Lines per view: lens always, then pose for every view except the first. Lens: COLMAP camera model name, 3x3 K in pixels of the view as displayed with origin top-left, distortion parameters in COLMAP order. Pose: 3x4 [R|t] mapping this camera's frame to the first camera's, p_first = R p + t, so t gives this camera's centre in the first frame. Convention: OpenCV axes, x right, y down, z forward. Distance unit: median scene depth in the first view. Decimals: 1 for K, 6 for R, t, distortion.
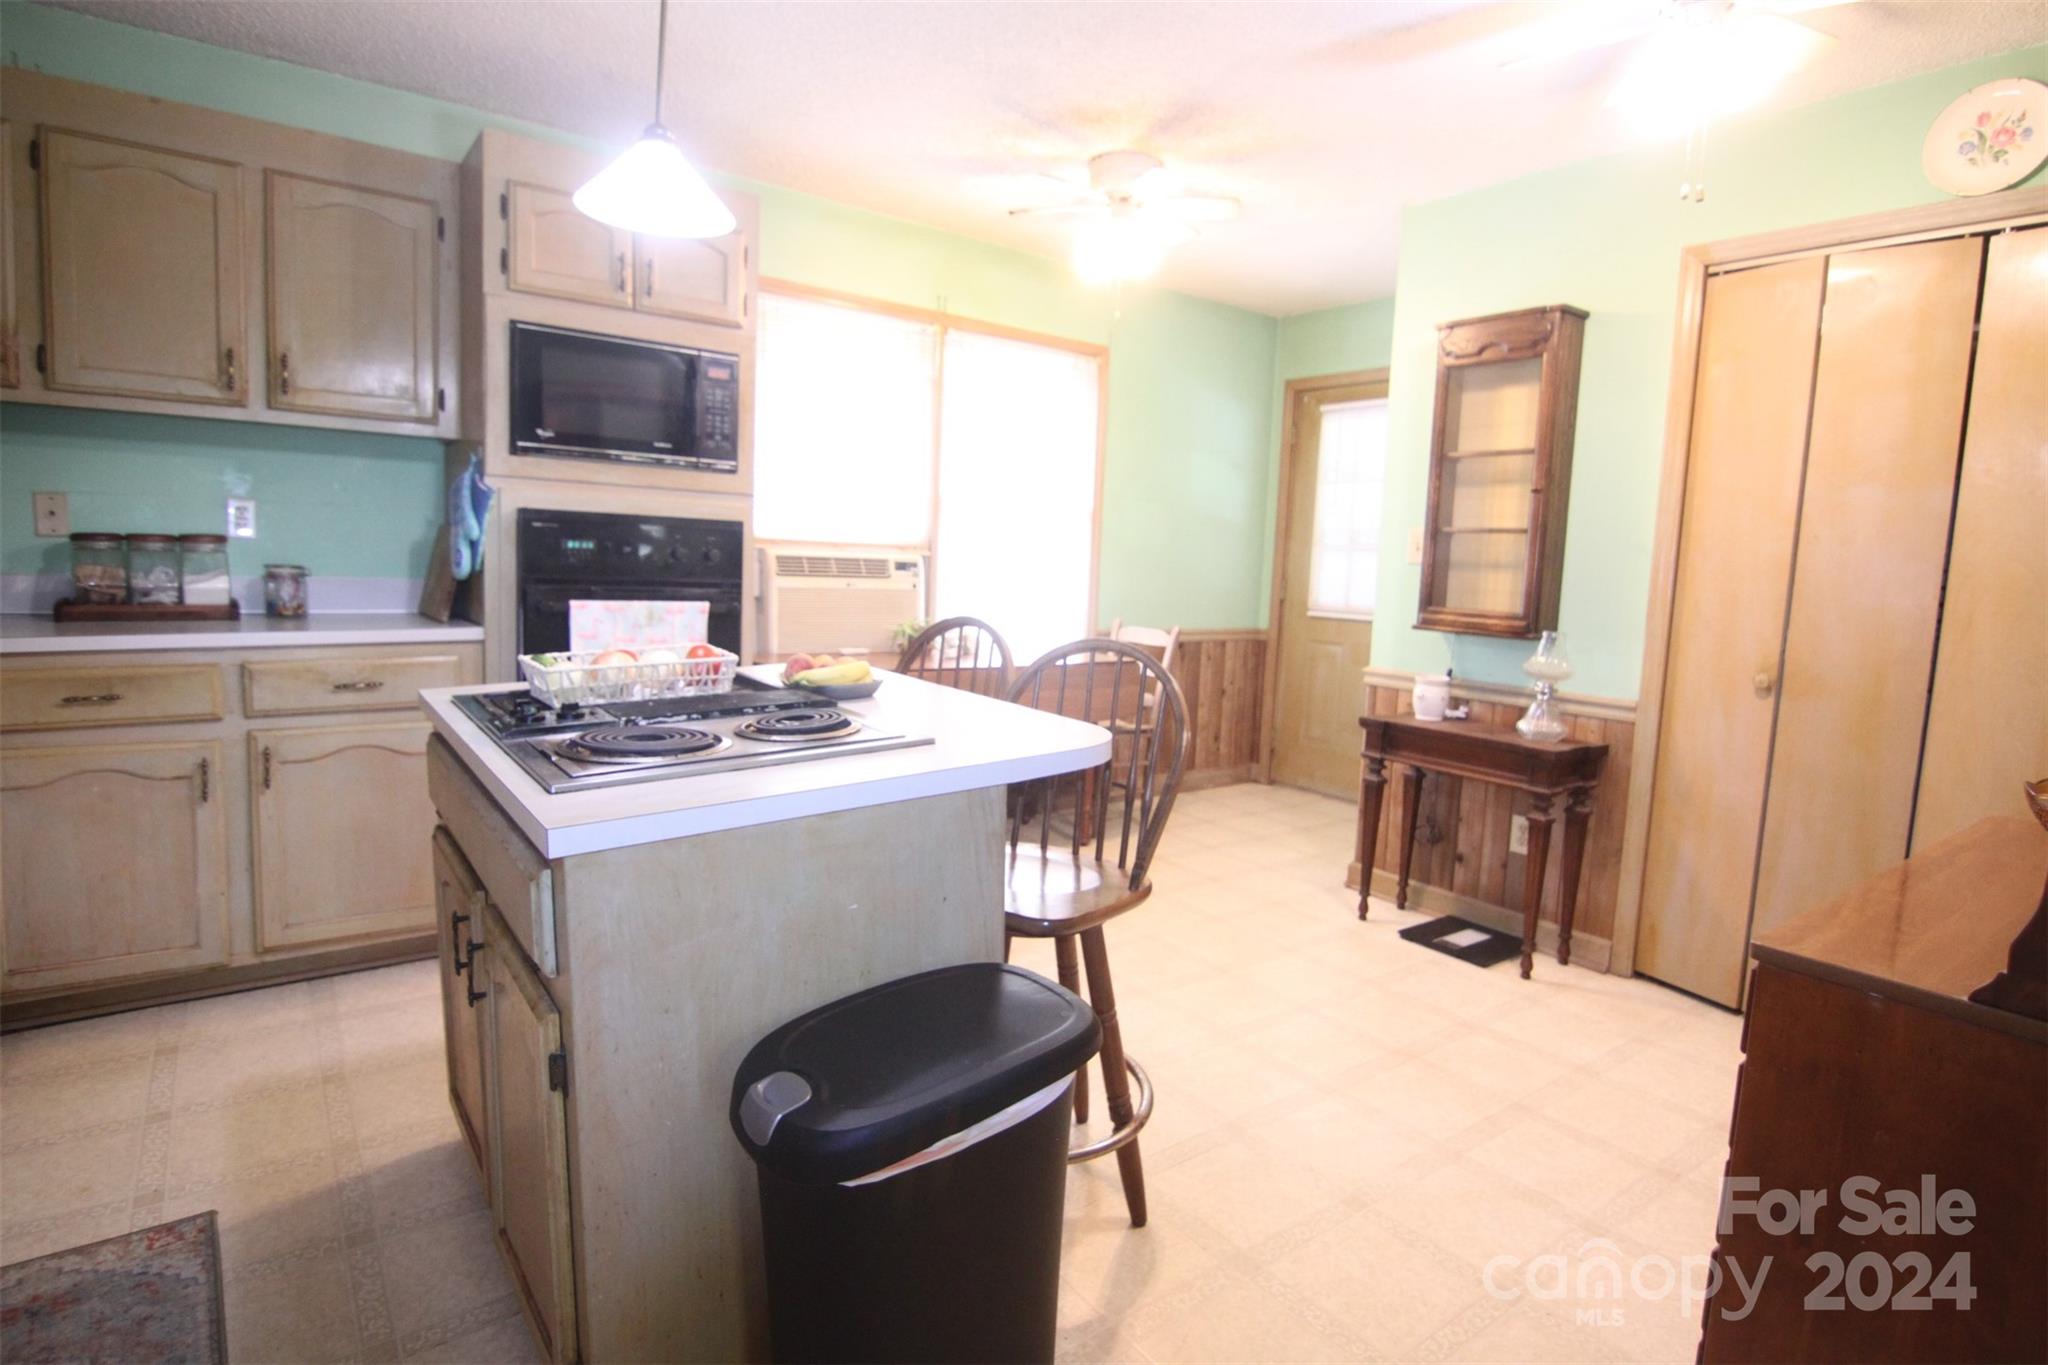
lens RADIAL K [[1054.2, 0, 1017.9], [0, 1054.2, 671.9], [0, 0, 1]] dist [-0.010226, -0.009376]
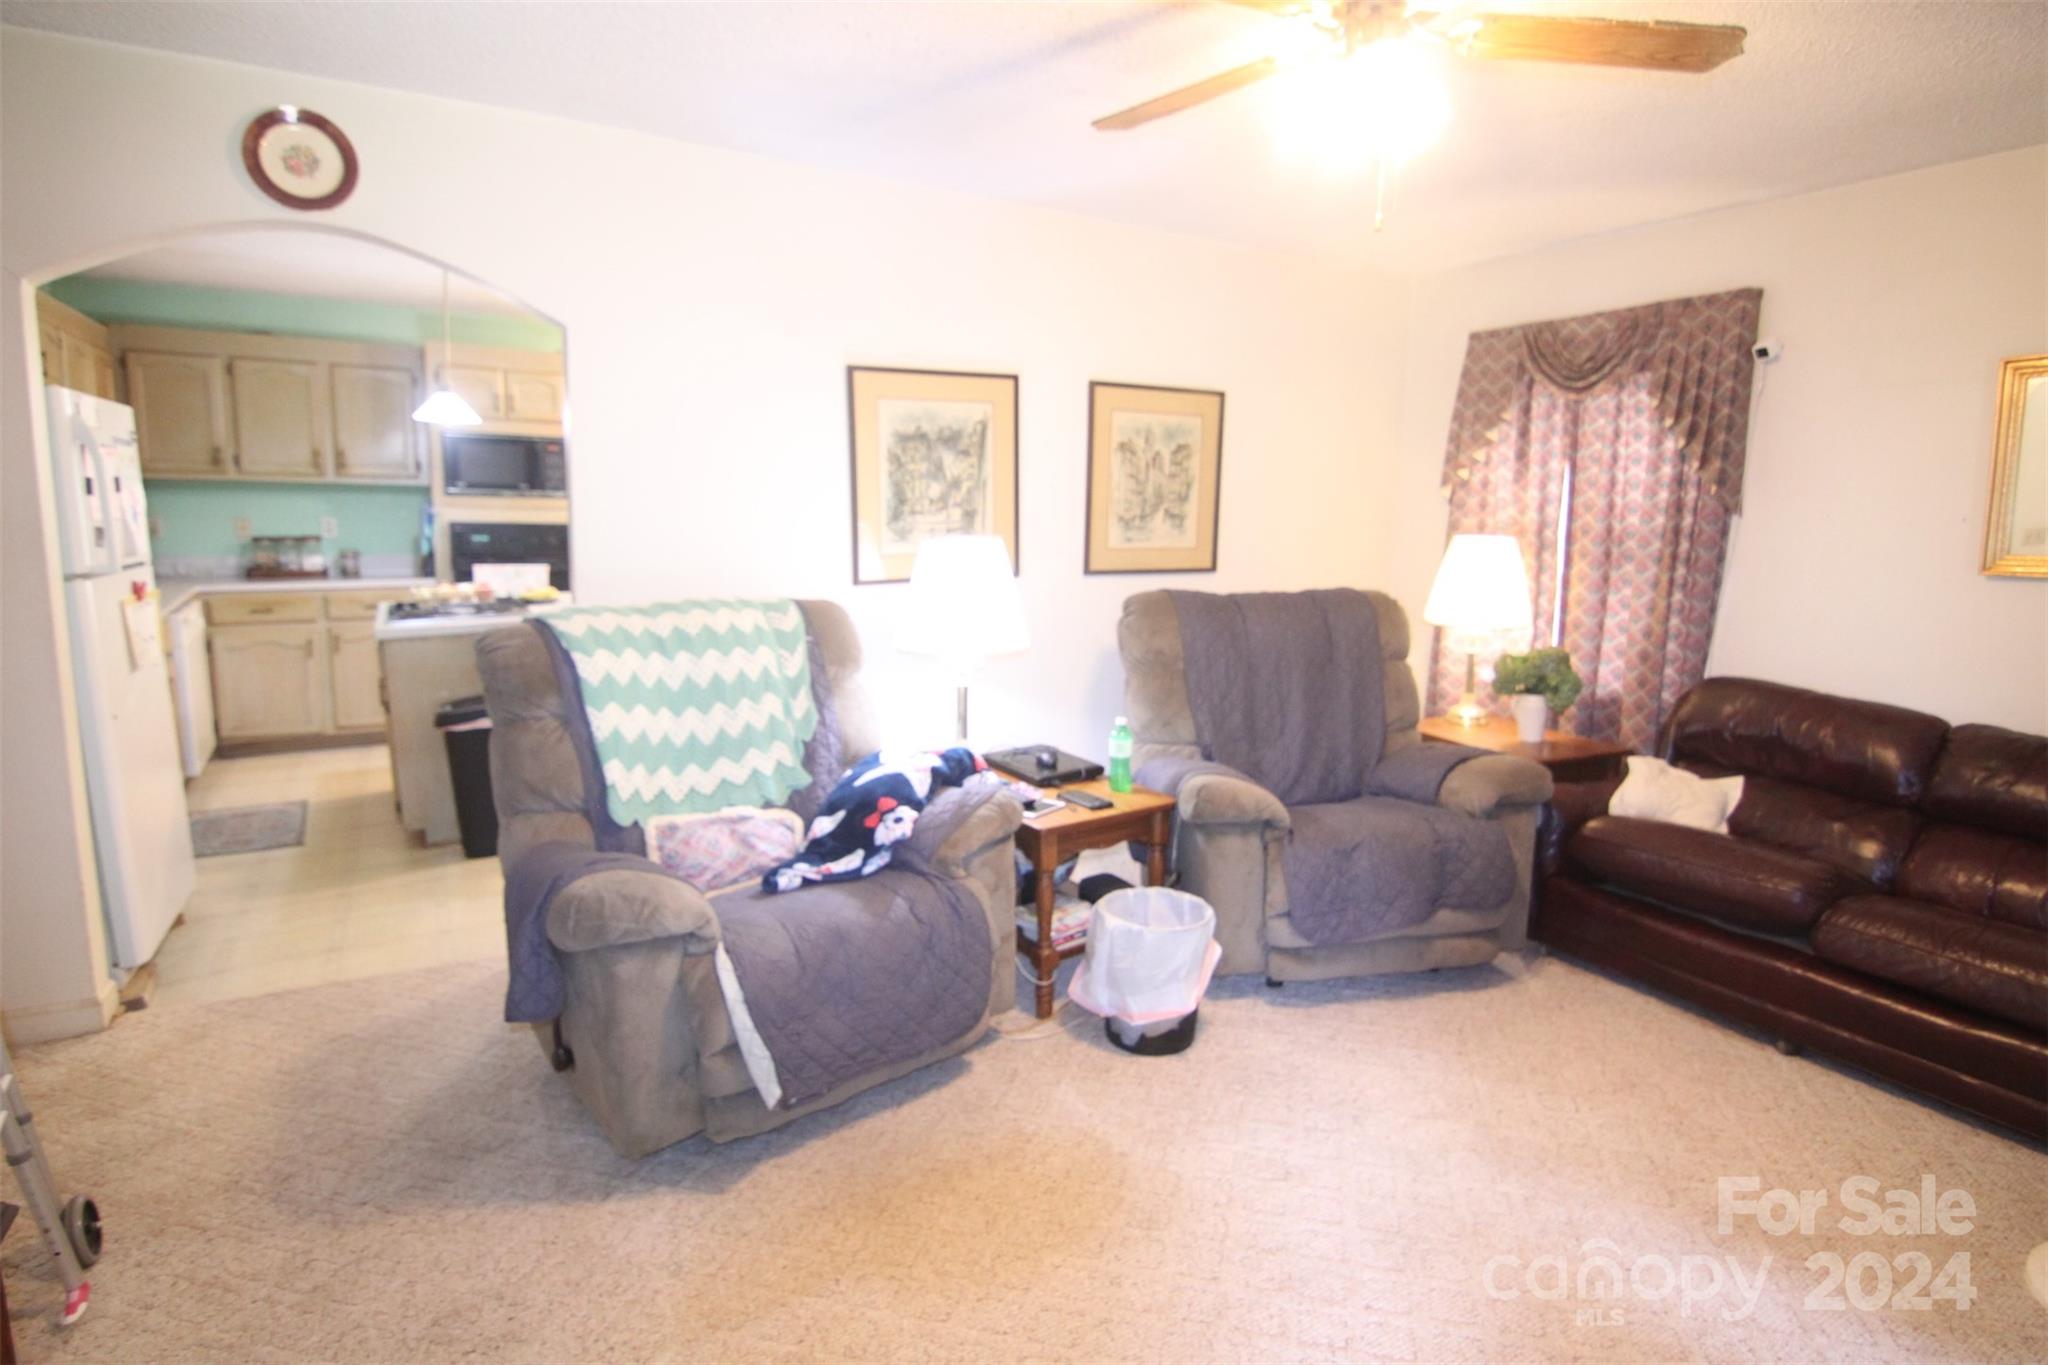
lens RADIAL K [[1054.2, 0, 1027.6], [0, 1054.2, 667.0], [0, 0, 1]] dist [-0.010226, -0.009376]
pose [[0.993501, -0.001059, -0.113816, 0.881462], [0.005250, 0.999319, 0.036534, 0.061271], [0.113699, -0.036894, 0.992830, -0.926183]]
